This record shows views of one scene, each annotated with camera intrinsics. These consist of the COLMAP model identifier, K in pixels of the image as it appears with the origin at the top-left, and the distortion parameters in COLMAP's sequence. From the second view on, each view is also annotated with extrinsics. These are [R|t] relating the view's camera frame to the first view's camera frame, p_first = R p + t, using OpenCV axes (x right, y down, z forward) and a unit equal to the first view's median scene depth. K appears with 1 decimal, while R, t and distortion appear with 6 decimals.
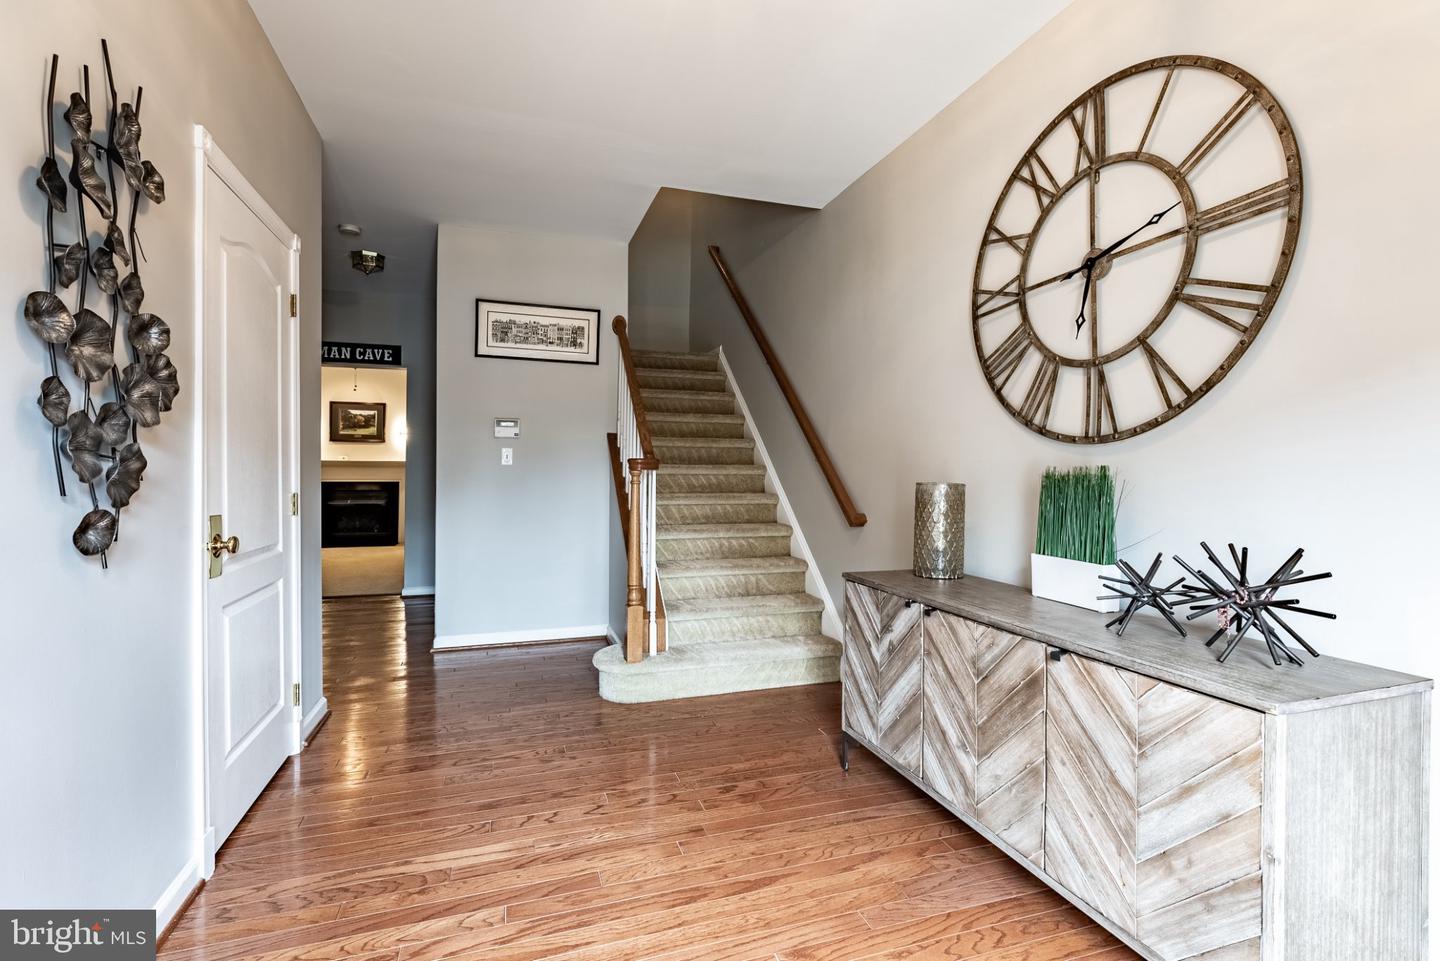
lens RADIAL K [[655.0, 0, 720.7], [0, 655.0, 478.6], [0, 0, 1]] dist [0.001705, 0.000184]
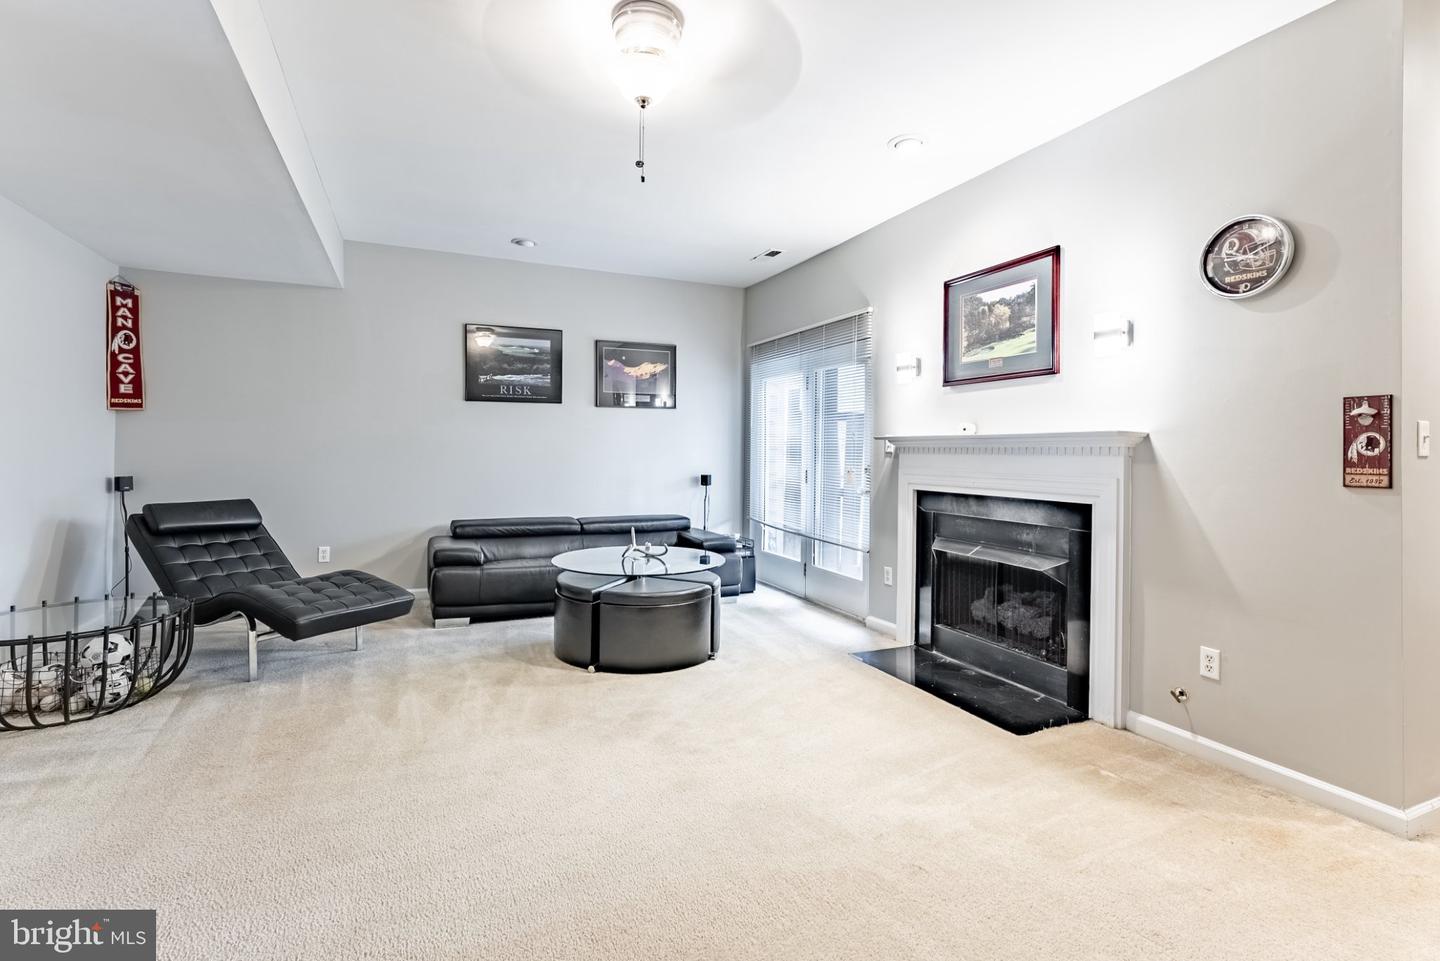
lens RADIAL K [[655.0, 0, 719.6], [0, 655.0, 469.3], [0, 0, 1]] dist [0.001705, 0.000184]
pose [[0.102475, 0.015293, -0.994618, -0.223637], [-0.018801, 0.999733, 0.013435, -0.011534], [0.994558, 0.017323, 0.102735, 0.818251]]
